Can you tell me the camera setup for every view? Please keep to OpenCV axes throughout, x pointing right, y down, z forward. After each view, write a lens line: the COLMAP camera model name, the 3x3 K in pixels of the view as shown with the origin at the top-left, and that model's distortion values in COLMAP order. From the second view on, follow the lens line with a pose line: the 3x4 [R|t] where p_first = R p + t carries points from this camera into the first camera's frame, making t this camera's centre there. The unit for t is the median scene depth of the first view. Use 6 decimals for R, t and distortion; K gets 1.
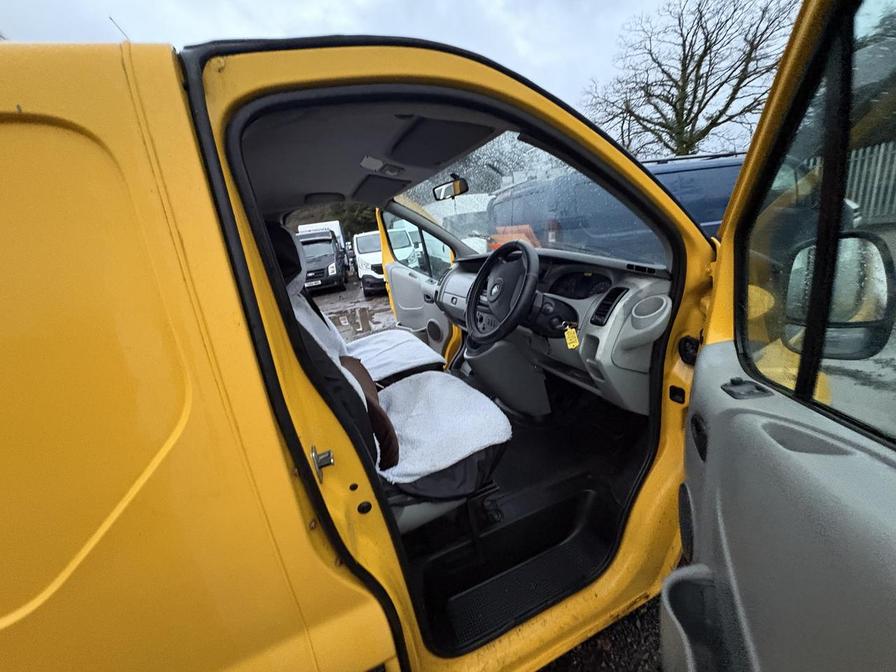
lens RADIAL K [[359.8, 0, 448.0], [0, 359.8, 336.0], [0, 0, 1]] dist [-0.002704, -0.000174]
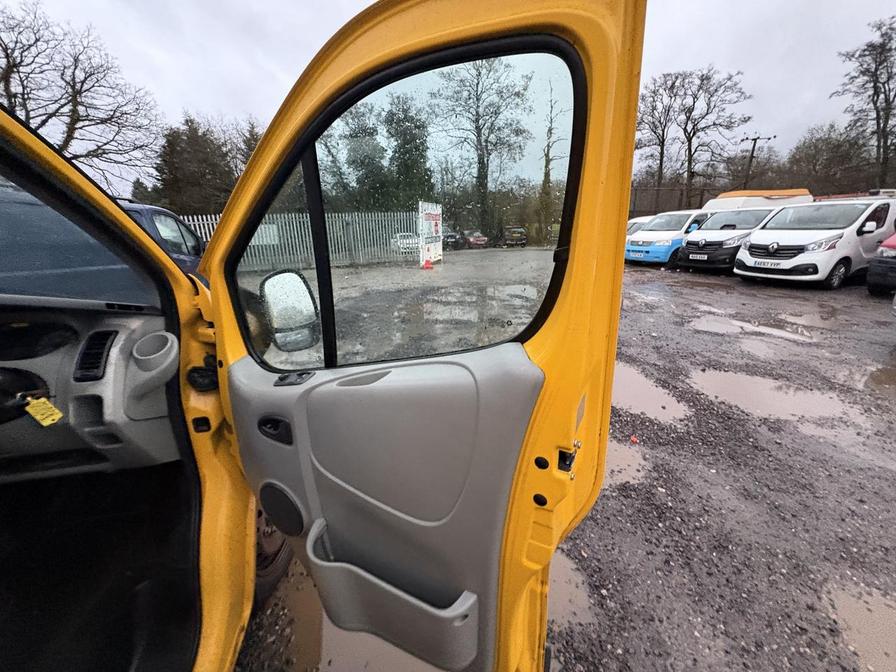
lens RADIAL K [[357.0, 0, 448.3], [0, 357.0, 336.5], [0, 0, 1]] dist [-0.001150, 0.000207]
pose [[0.178321, -0.154868, 0.971709, -0.184167], [0.268685, 0.957670, 0.103324, 0.006725], [-0.946578, 0.242659, 0.212383, 0.063241]]
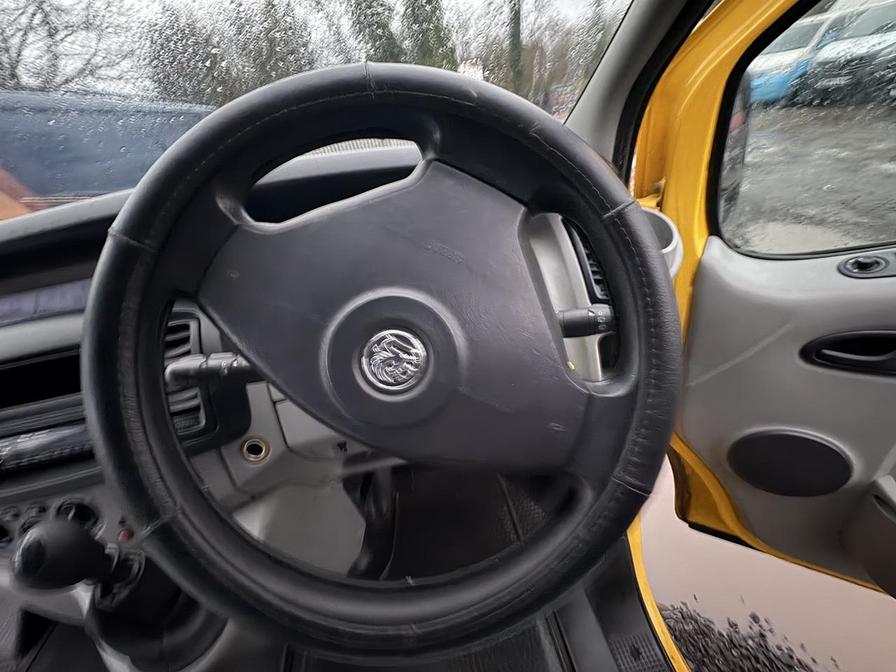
lens RADIAL K [[357.0, 0, 448.3], [0, 357.0, 336.5], [0, 0, 1]] dist [-0.001150, 0.000207]
pose [[0.233403, -0.432210, 0.871044, -0.009182], [0.387855, 0.862822, 0.324202, -0.187227], [-0.891679, 0.262169, 0.369020, 1.024248]]
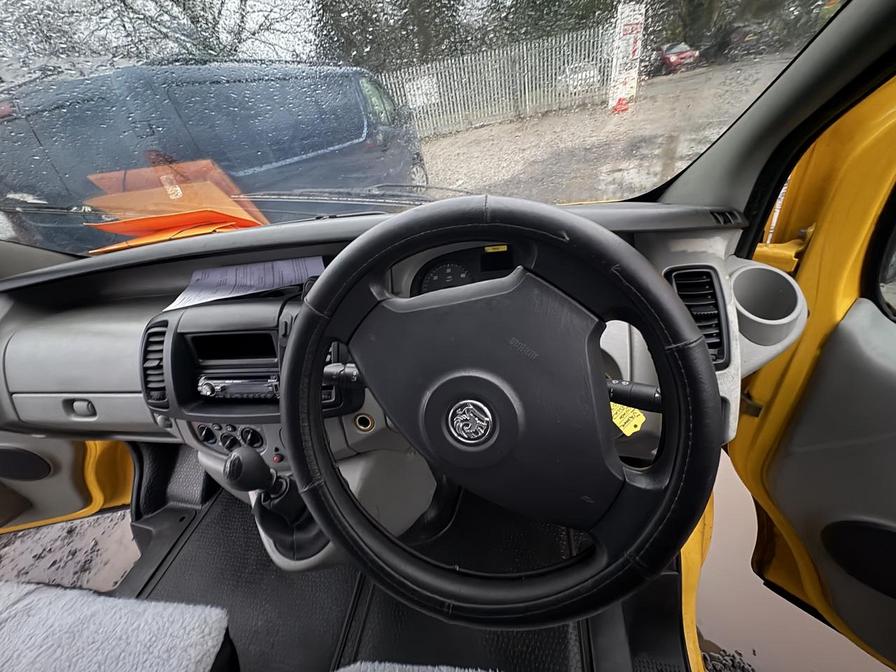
lens RADIAL K [[357.0, 0, 448.3], [0, 357.0, 336.5], [0, 0, 1]] dist [-0.001150, 0.000207]
pose [[0.523671, -0.448355, 0.724394, -0.028577], [0.323235, 0.891293, 0.317986, -0.291935], [-0.788218, 0.067629, 0.611668, 0.958708]]
